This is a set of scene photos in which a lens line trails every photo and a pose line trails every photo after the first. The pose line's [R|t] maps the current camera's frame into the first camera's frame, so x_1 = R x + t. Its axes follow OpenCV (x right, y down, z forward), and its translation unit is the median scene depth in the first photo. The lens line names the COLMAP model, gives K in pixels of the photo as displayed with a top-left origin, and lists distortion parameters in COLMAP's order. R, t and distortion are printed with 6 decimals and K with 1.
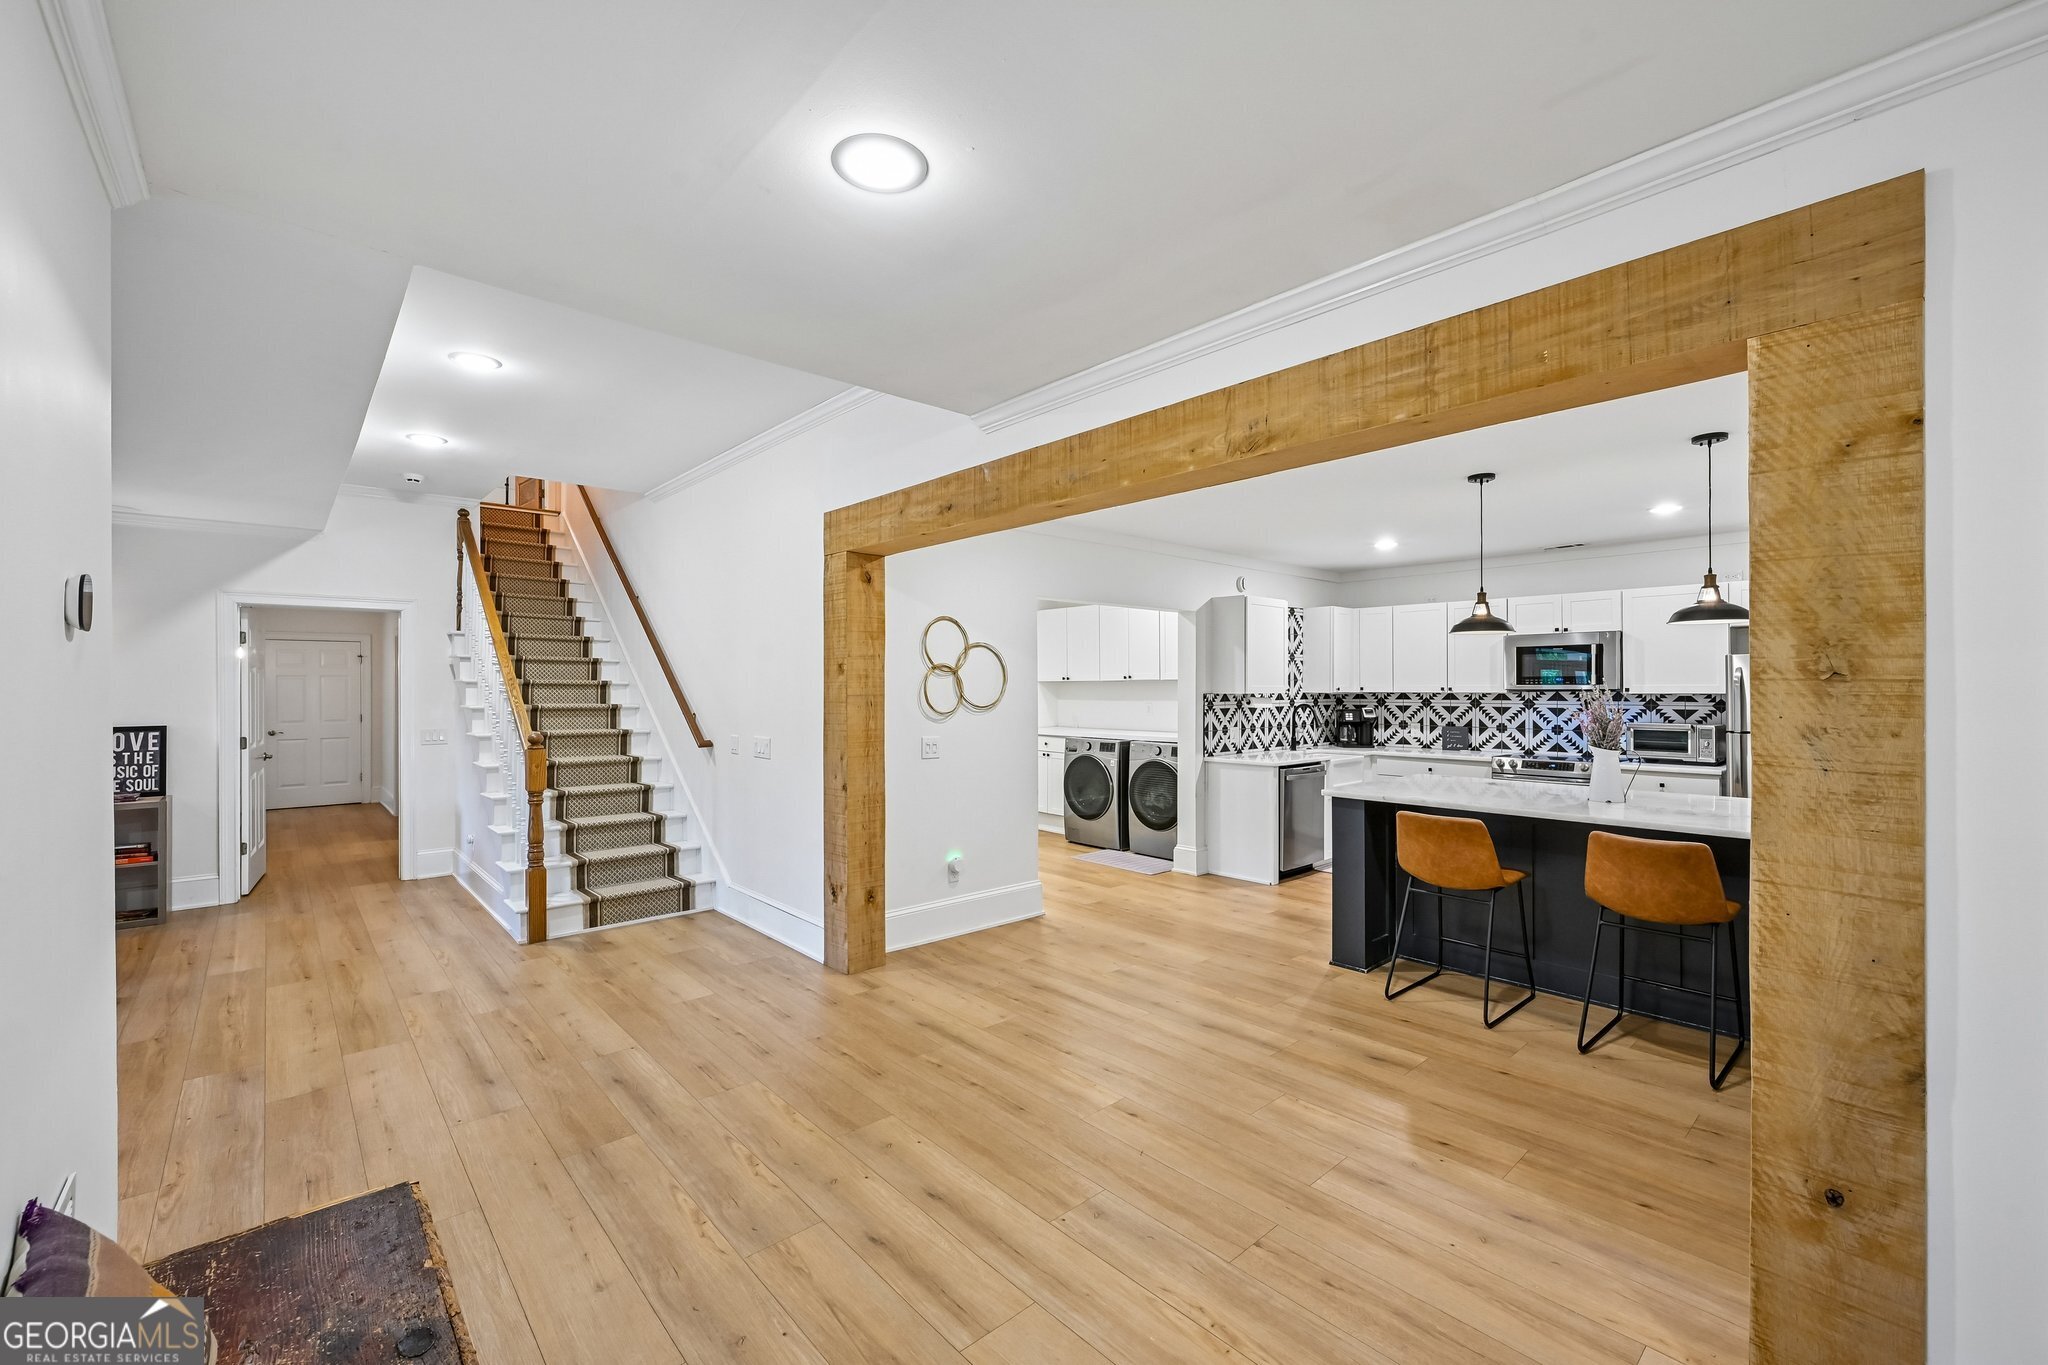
lens RADIAL K [[844.4, 0, 1016.6], [0, 844.4, 686.9], [0, 0, 1]] dist [-0.000753, -0.000069]
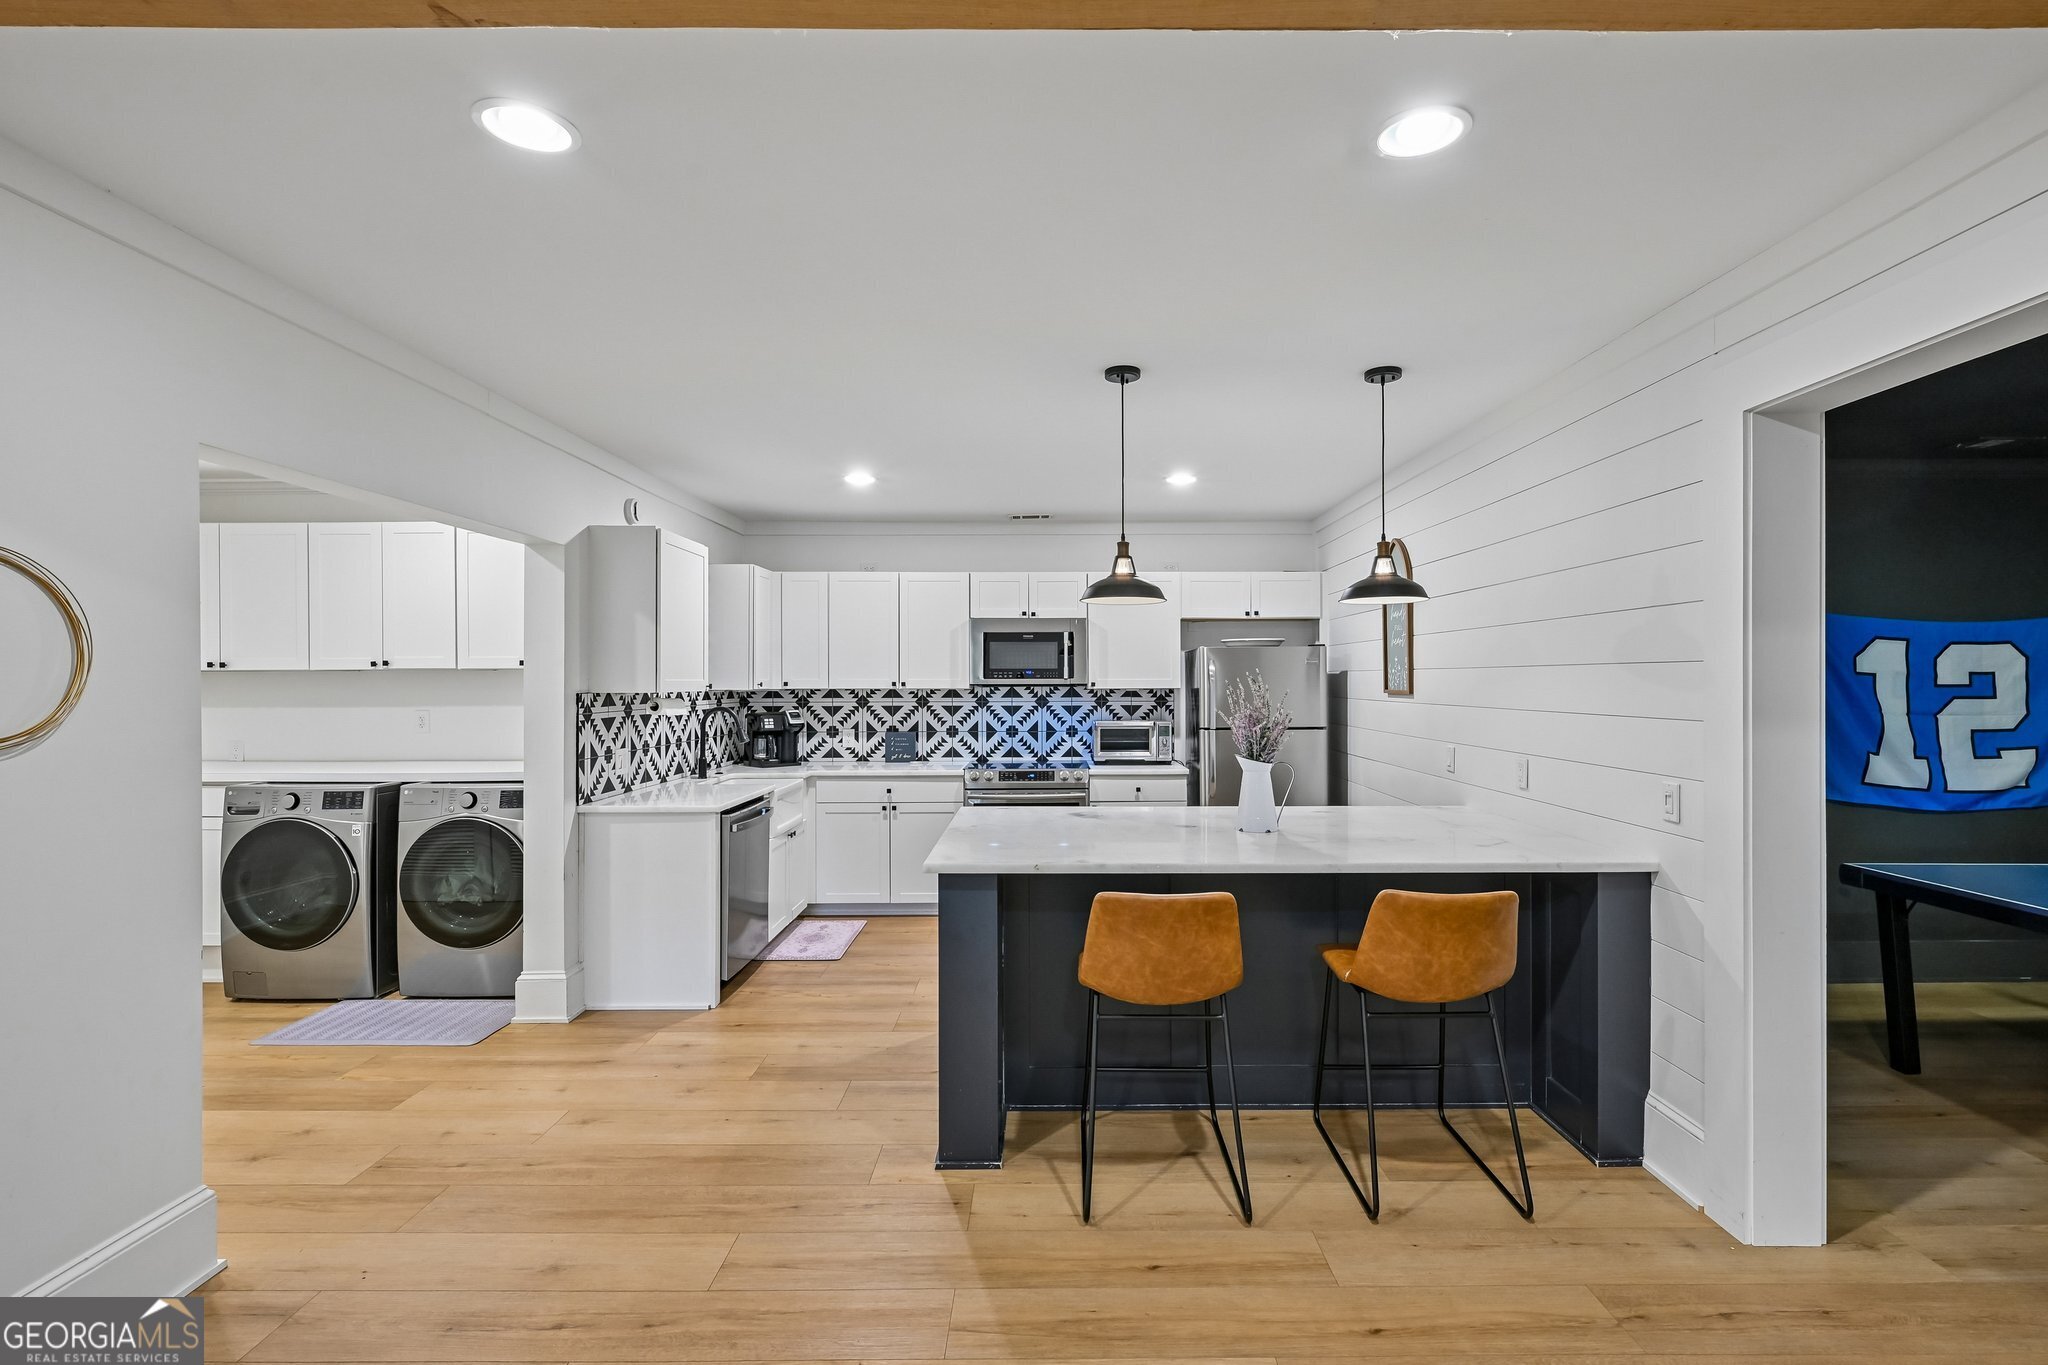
lens RADIAL K [[909.7, 0, 1059.1], [0, 909.7, 683.5], [0, 0, 1]] dist [-0.000491, 0.000066]
pose [[0.658702, -0.001575, 0.752402, -0.027291], [0.000832, 0.999999, 0.001365, 0.001164], [-0.752404, -0.000273, 0.658702, 0.427353]]
